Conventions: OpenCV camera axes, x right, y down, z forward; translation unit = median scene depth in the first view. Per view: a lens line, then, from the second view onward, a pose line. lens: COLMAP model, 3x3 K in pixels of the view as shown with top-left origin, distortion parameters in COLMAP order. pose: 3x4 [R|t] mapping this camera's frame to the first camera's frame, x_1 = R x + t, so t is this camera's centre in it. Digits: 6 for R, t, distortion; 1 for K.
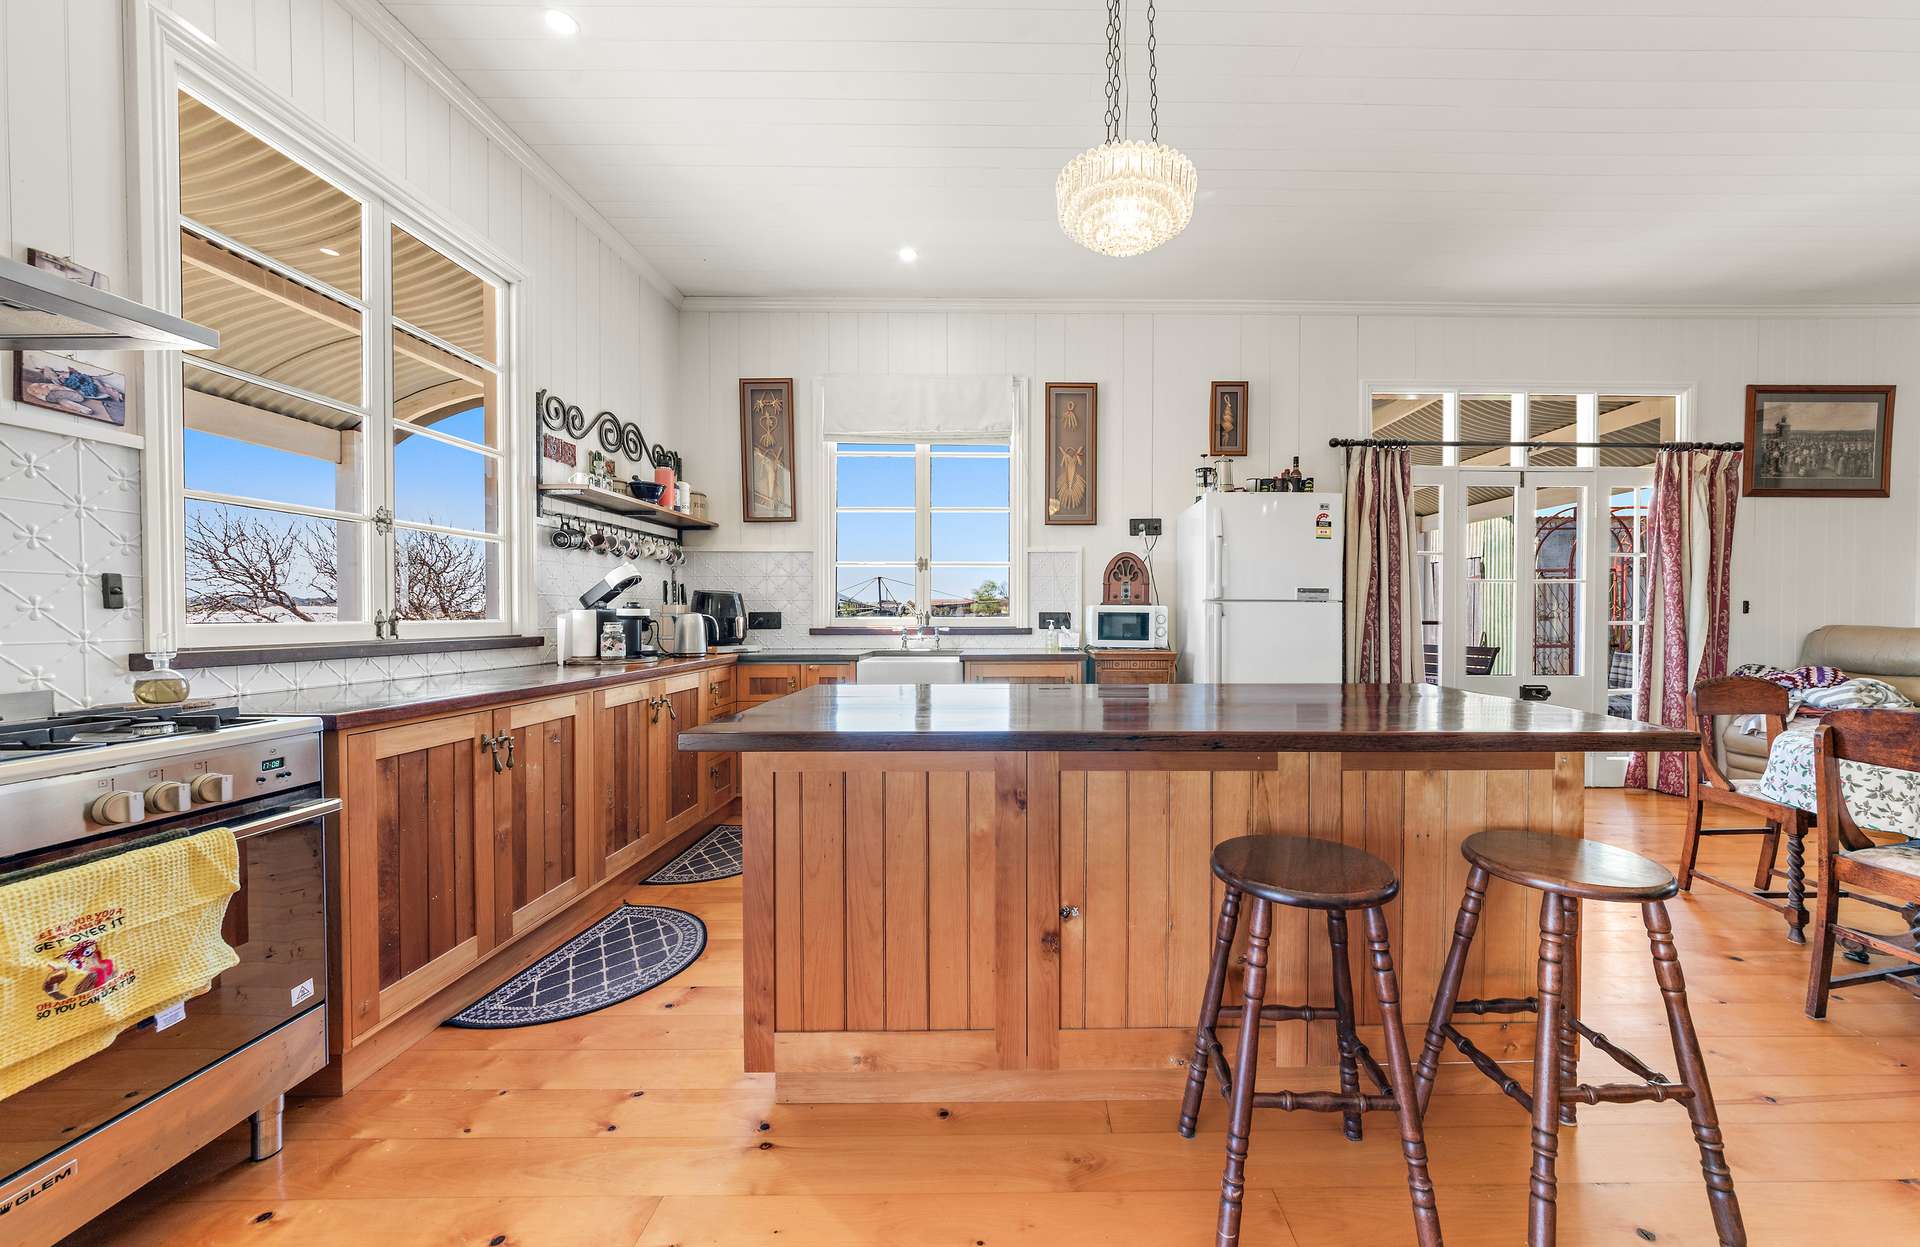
lens RADIAL K [[678.1, 0, 1028.7], [0, 678.1, 622.1], [0, 0, 1]] dist [0.000077, -0.000008]
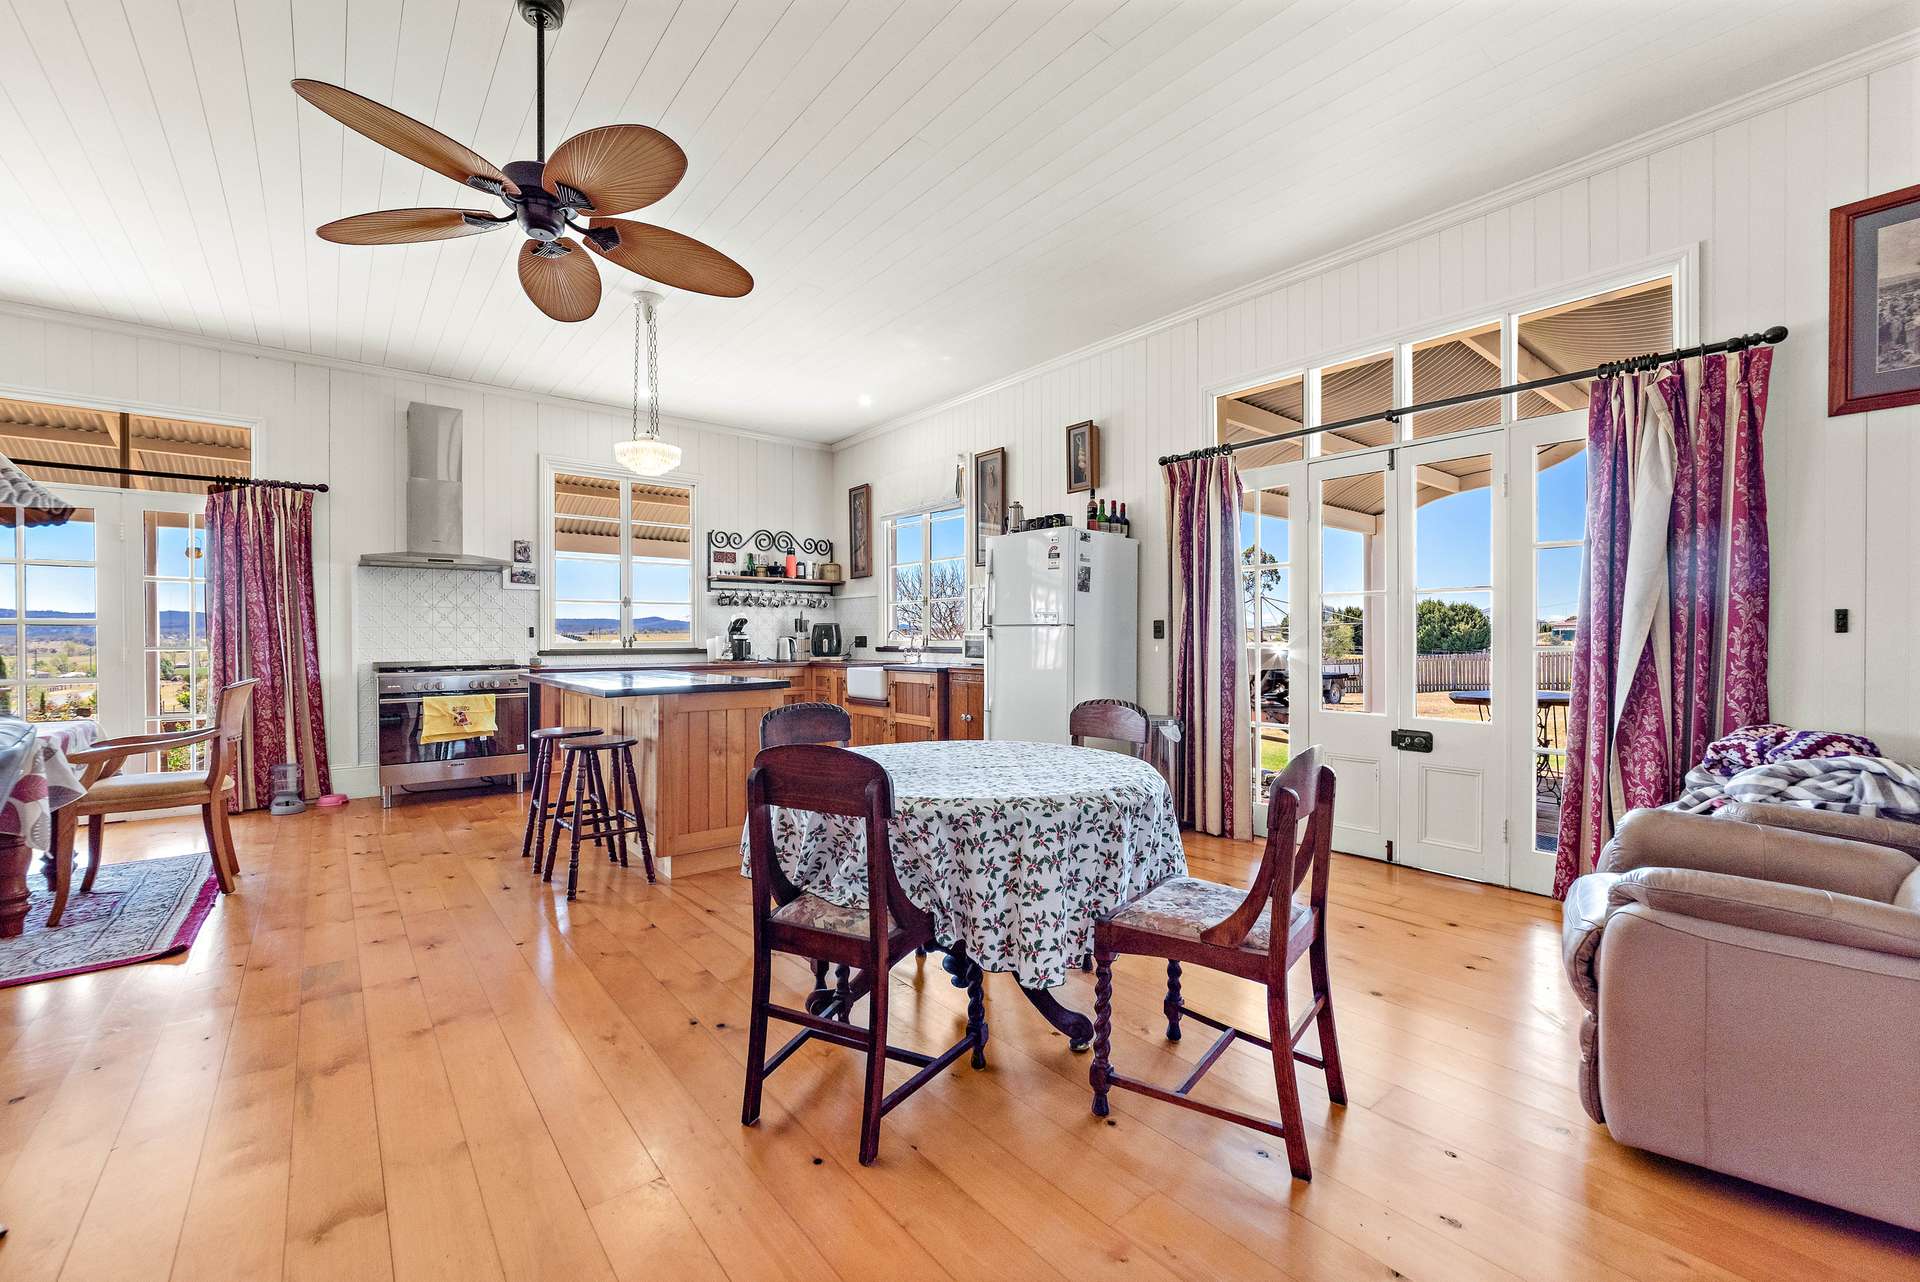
lens RADIAL K [[751.6, 0, 978.2], [0, 751.6, 641.1], [0, 0, 1]] dist [-0.004580, -0.000409]
pose [[0.642428, 0.002249, -0.766342, 1.566608], [-0.005571, 0.999983, -0.001736, -0.002666], [0.766325, 0.005384, 0.642430, 0.146875]]
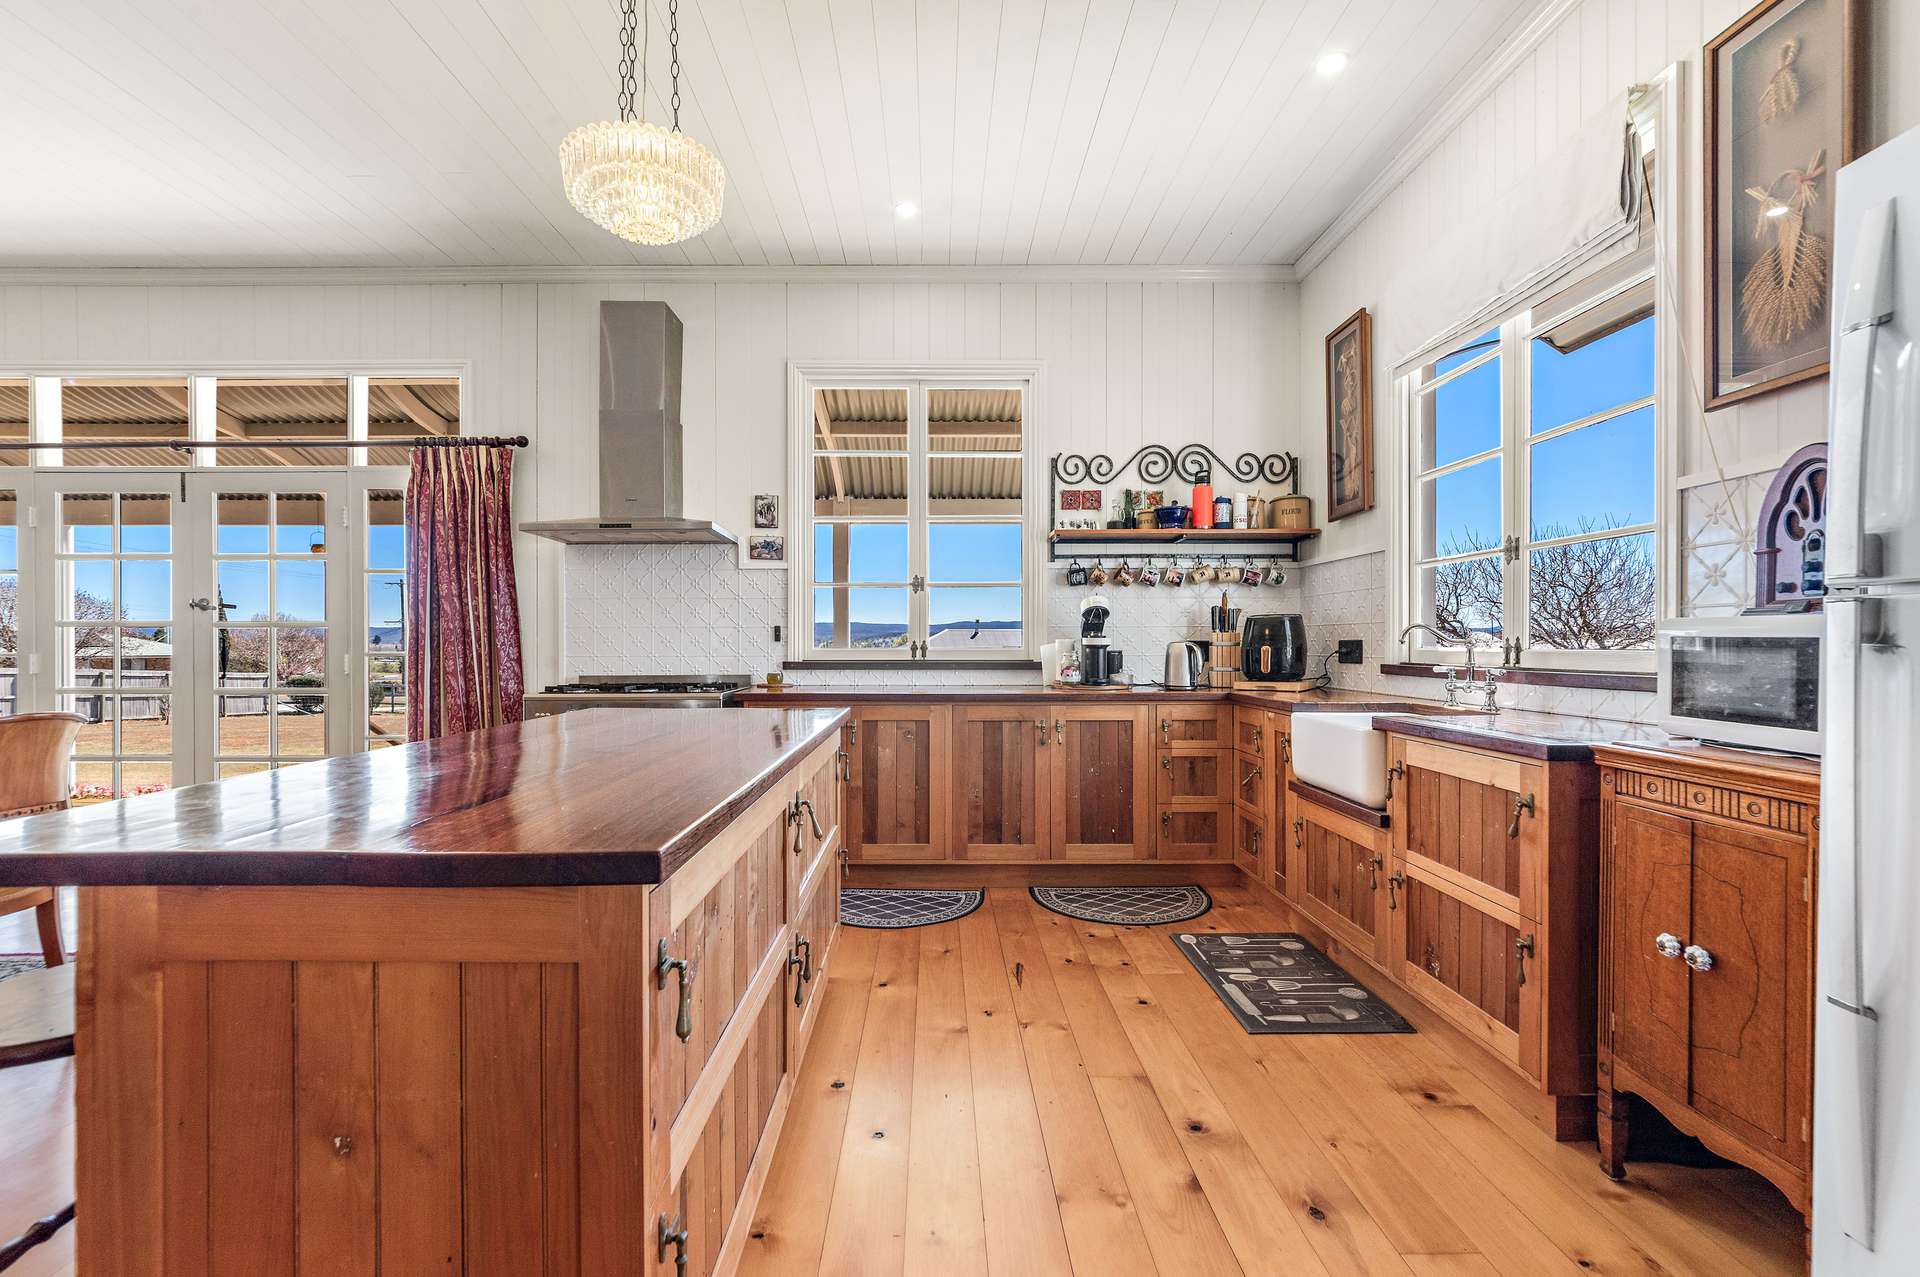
lens RADIAL K [[800.7, 0, 944.5], [0, 800.7, 646.9], [0, 0, 1]] dist [-0.002533, -0.000432]
pose [[-0.007673, 0.004815, -0.999959, 0.681569], [-0.010265, 0.999935, 0.004894, -0.010006], [0.999918, 0.010303, -0.007623, 0.812483]]
